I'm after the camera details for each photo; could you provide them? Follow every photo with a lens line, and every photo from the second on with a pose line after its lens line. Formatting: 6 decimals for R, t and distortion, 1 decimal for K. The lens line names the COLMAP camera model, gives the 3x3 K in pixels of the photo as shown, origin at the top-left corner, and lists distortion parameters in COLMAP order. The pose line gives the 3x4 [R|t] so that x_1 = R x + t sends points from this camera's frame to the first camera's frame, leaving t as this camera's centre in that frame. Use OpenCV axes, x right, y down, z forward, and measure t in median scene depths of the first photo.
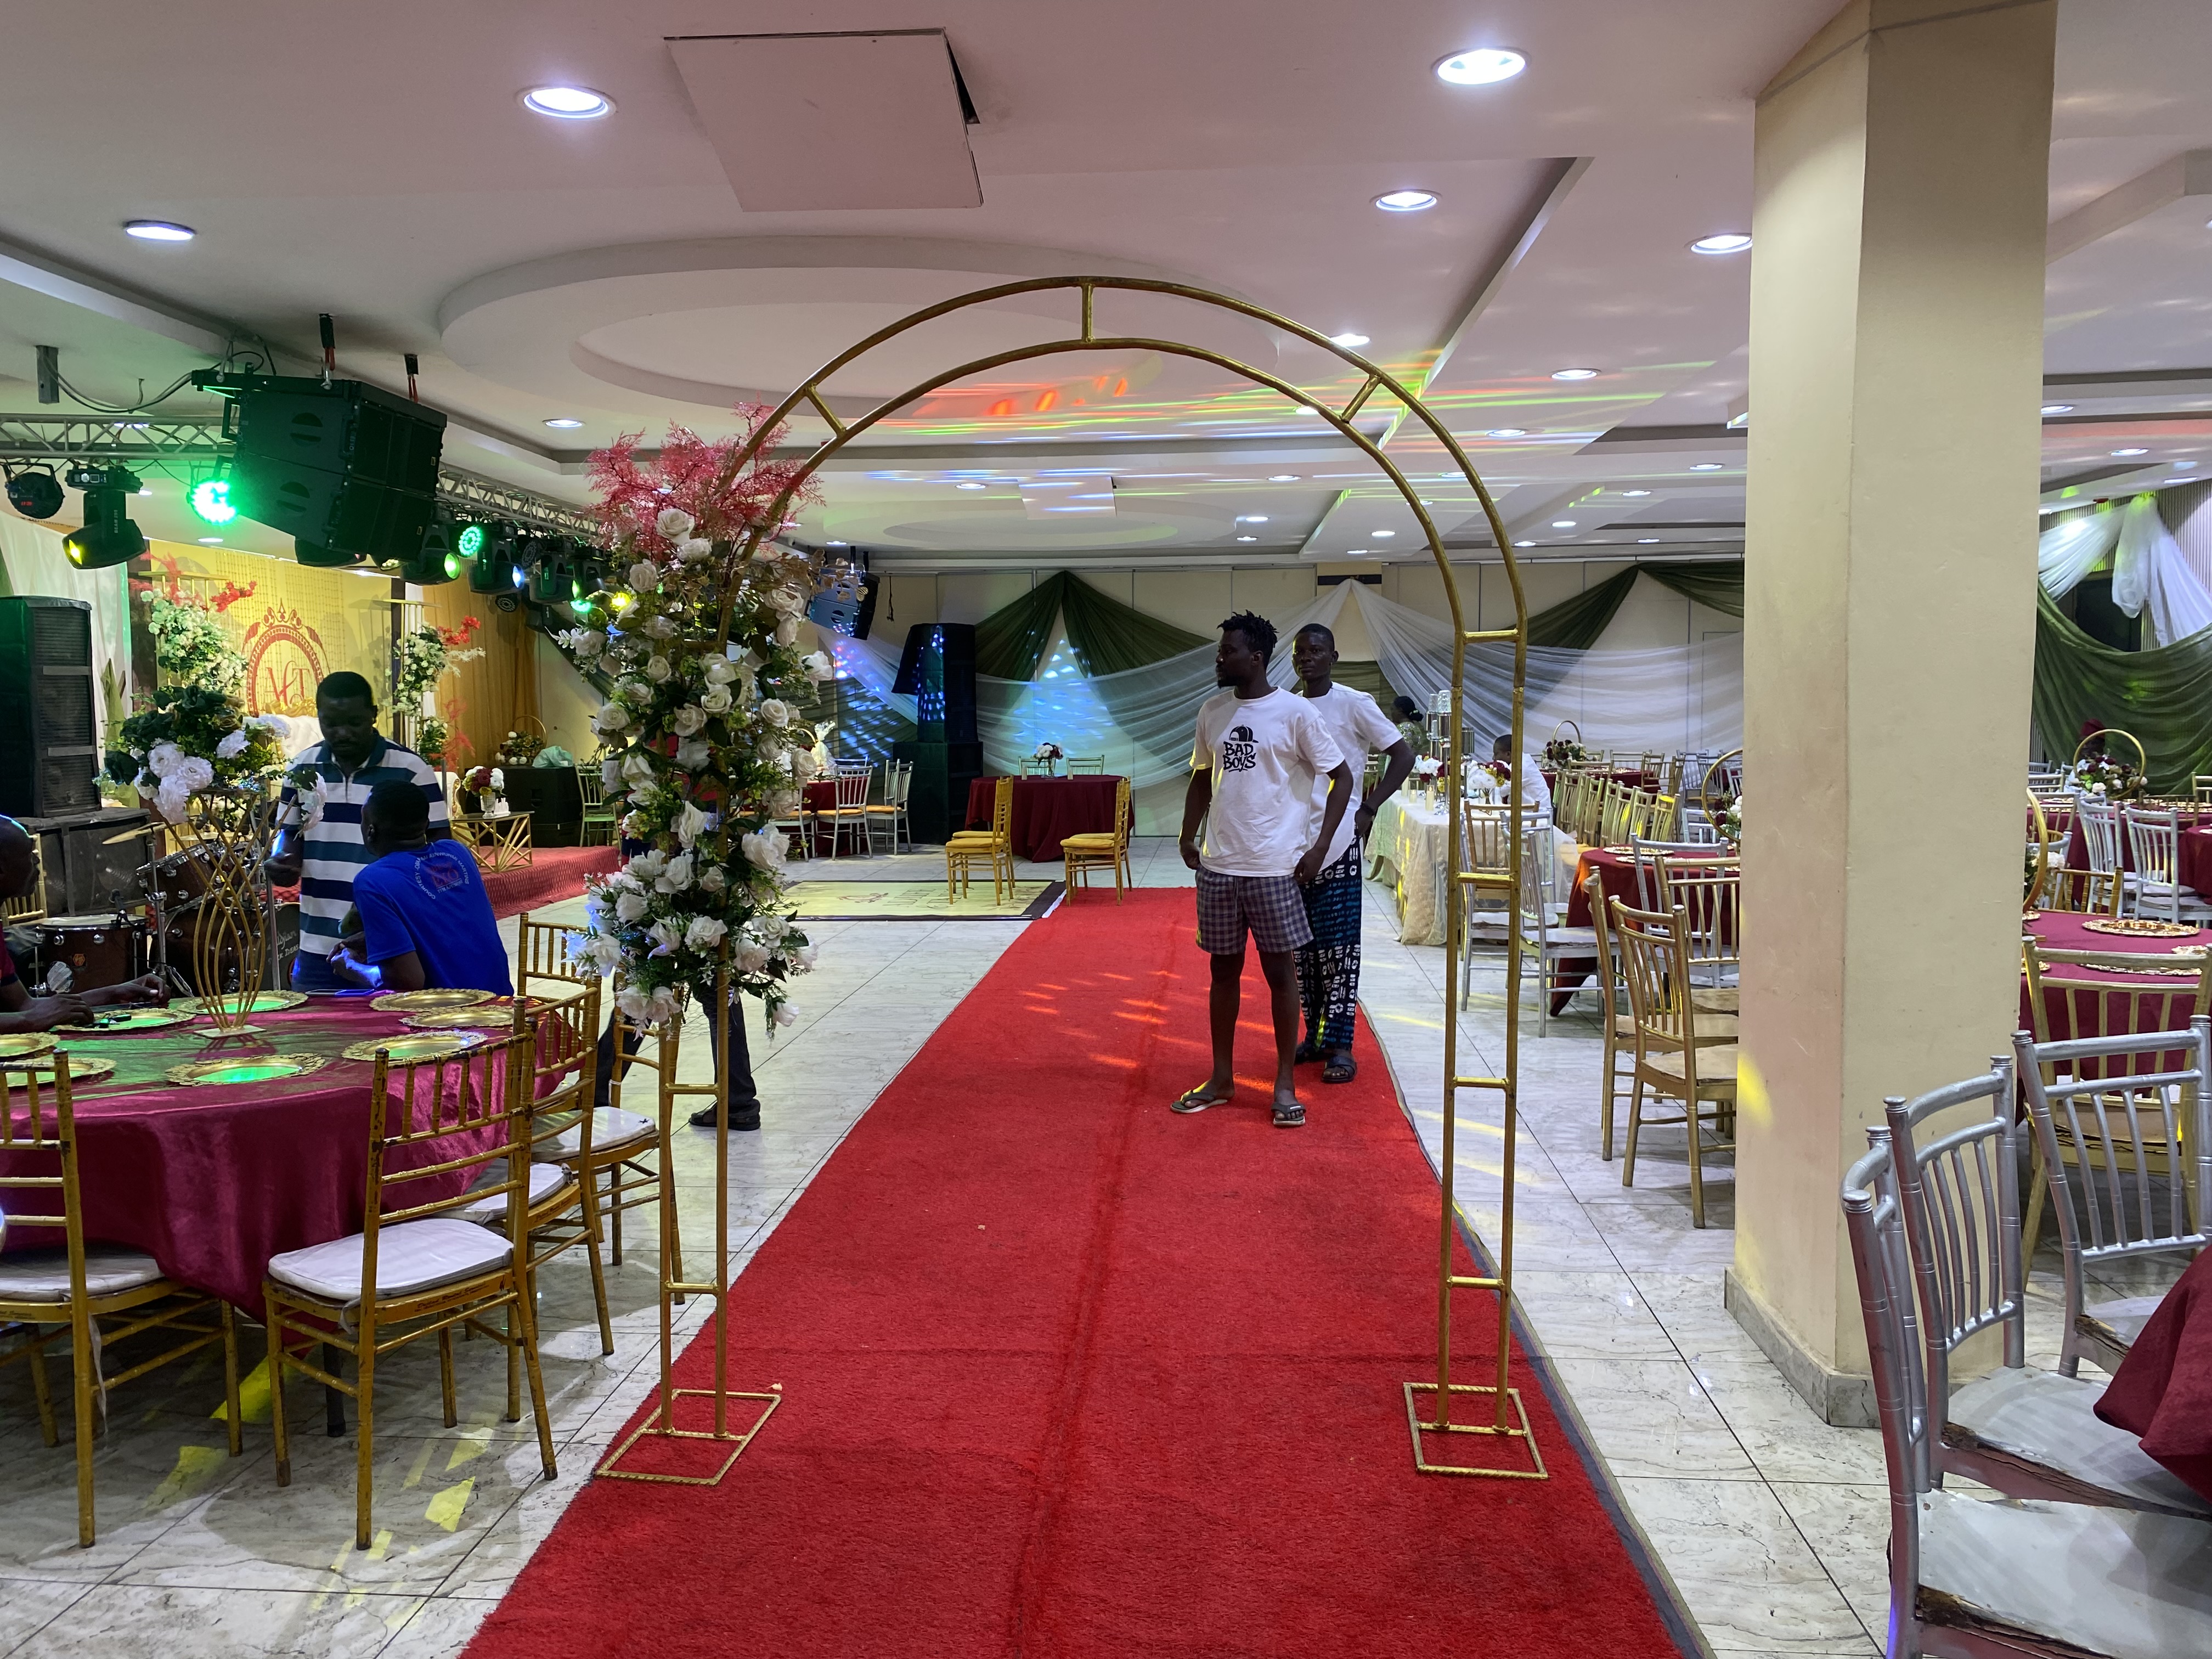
lens RADIAL K [[1663.6, 0, 1106.0], [0, 1663.6, 829.5], [0, 0, 1]] dist [0.045980, -0.004220]
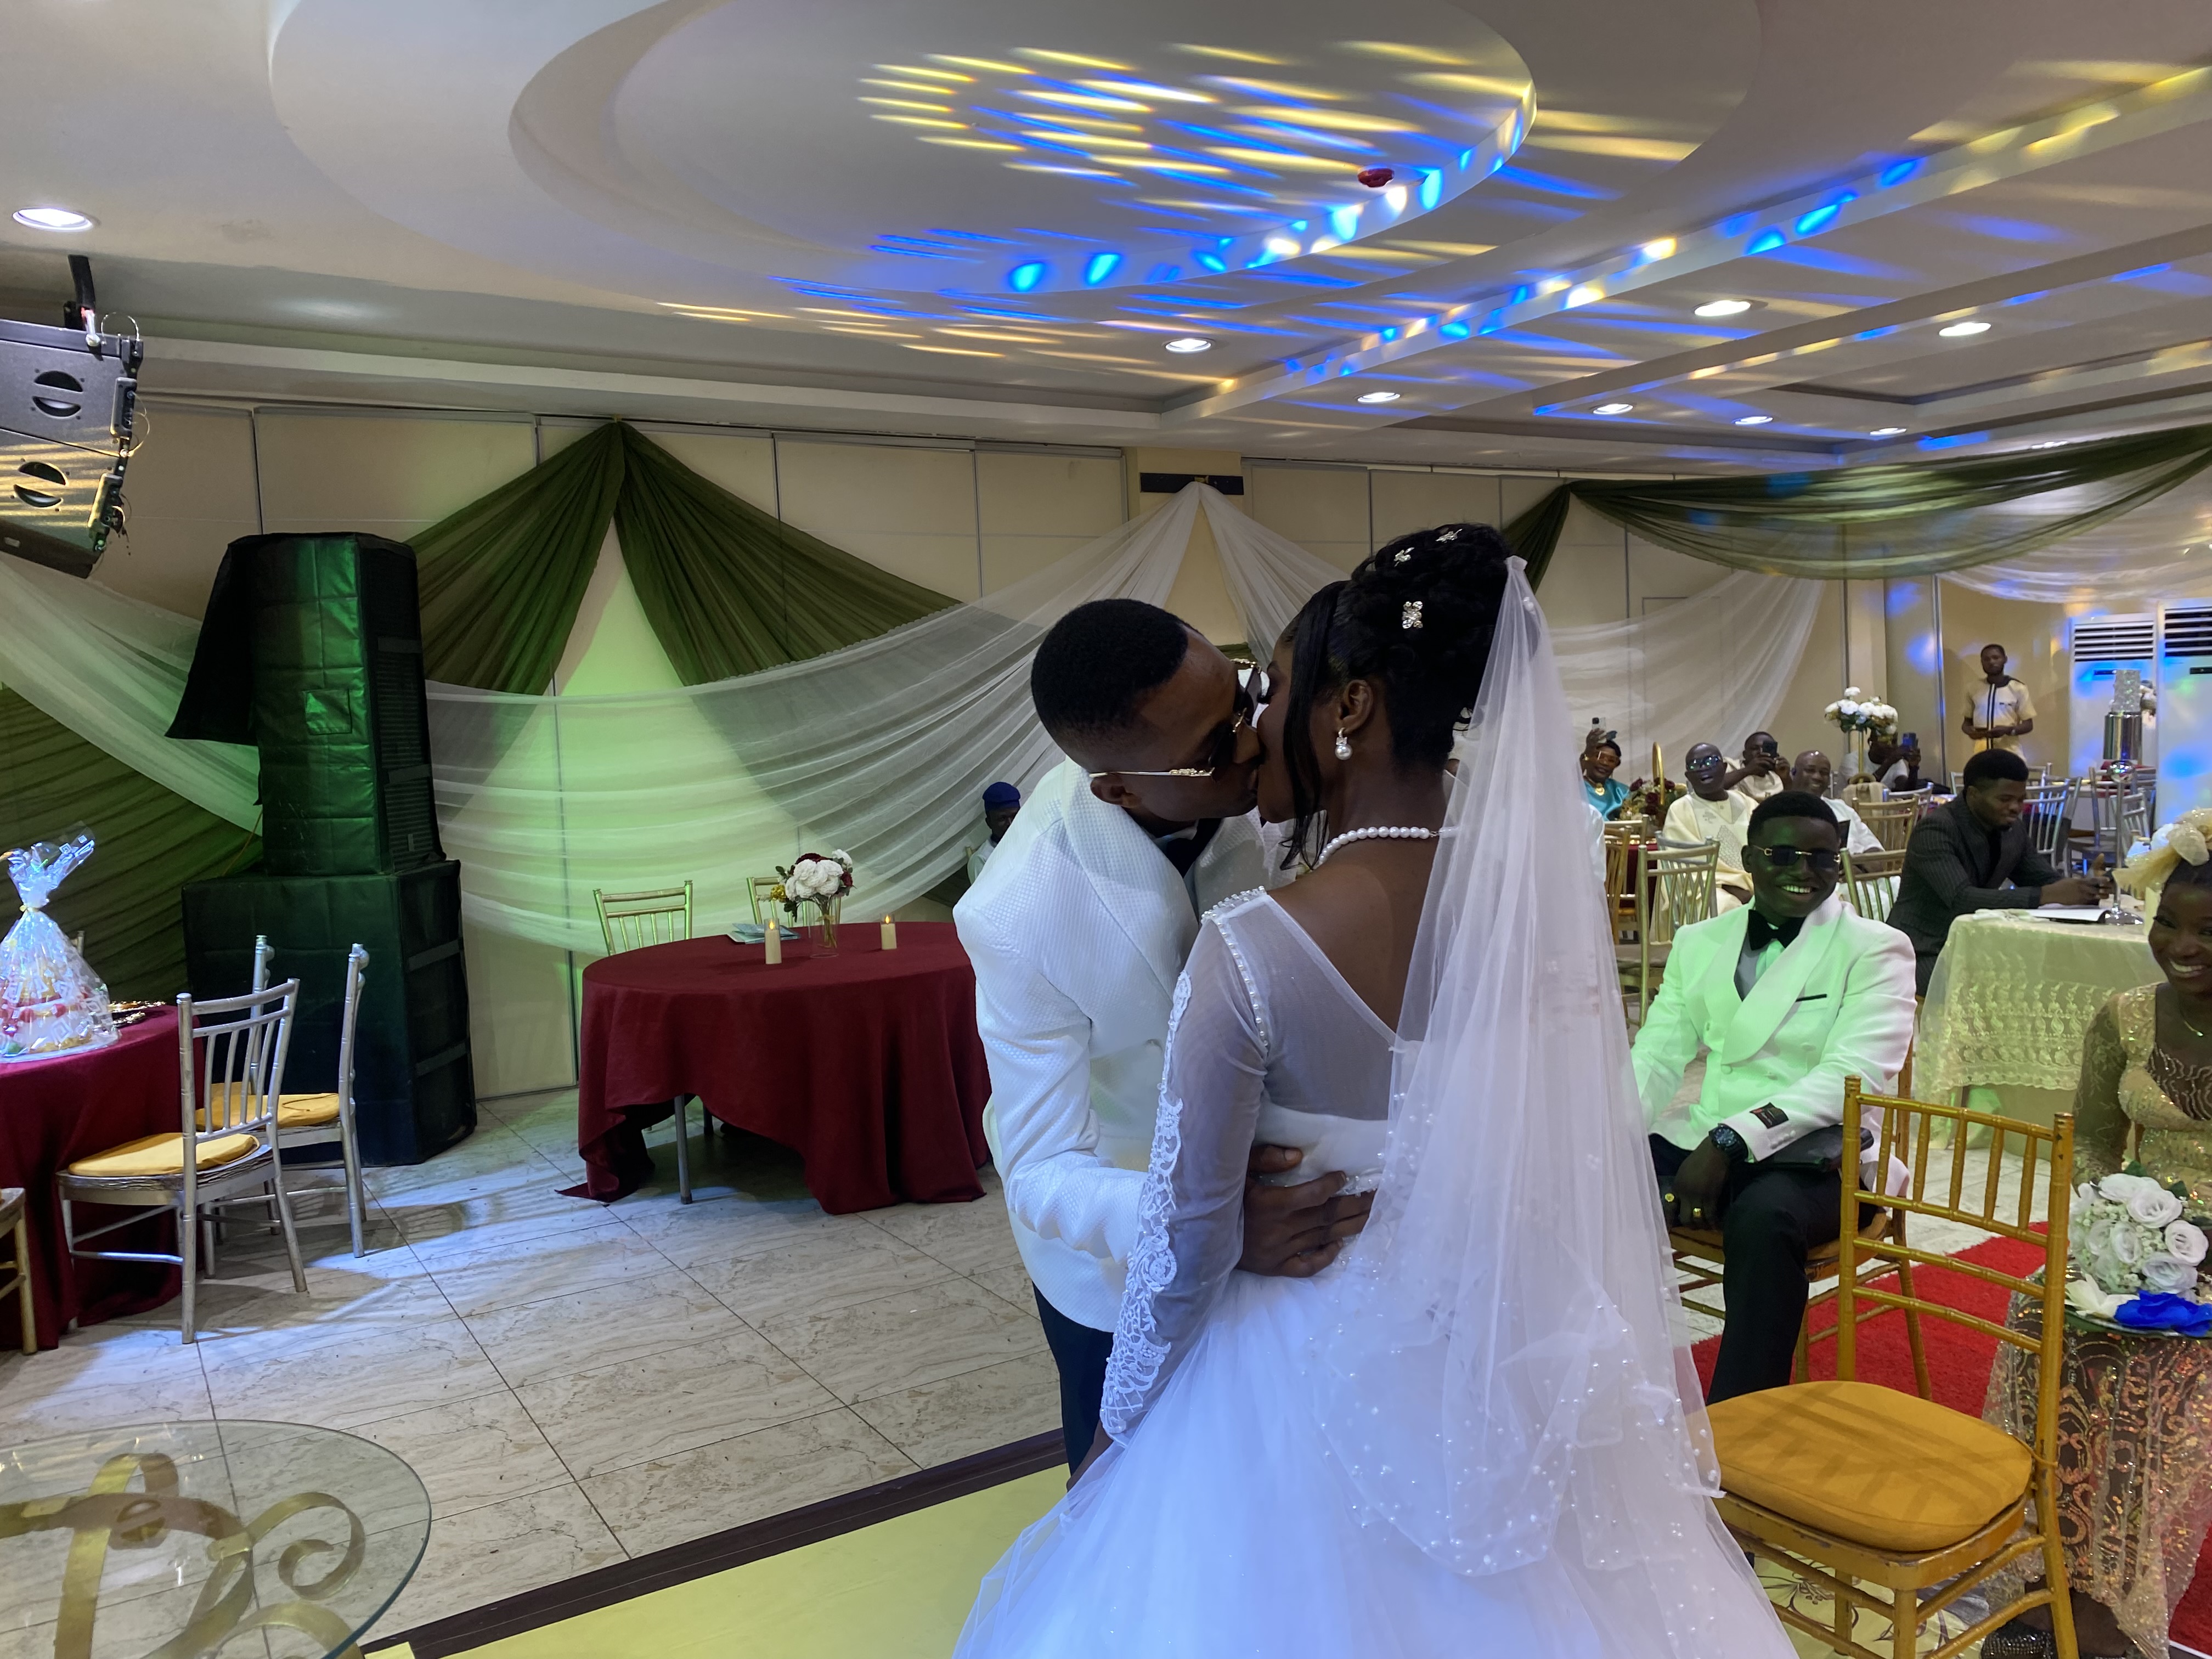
lens RADIAL K [[1663.6, 0, 1106.0], [0, 1663.6, 829.5], [0, 0, 1]] dist [0.045980, -0.004220]
pose [[0.776482, -0.066154, 0.626657, -0.196280], [0.081023, 0.996701, 0.004824, -0.050551], [-0.624909, 0.047028, 0.779280, 0.628675]]
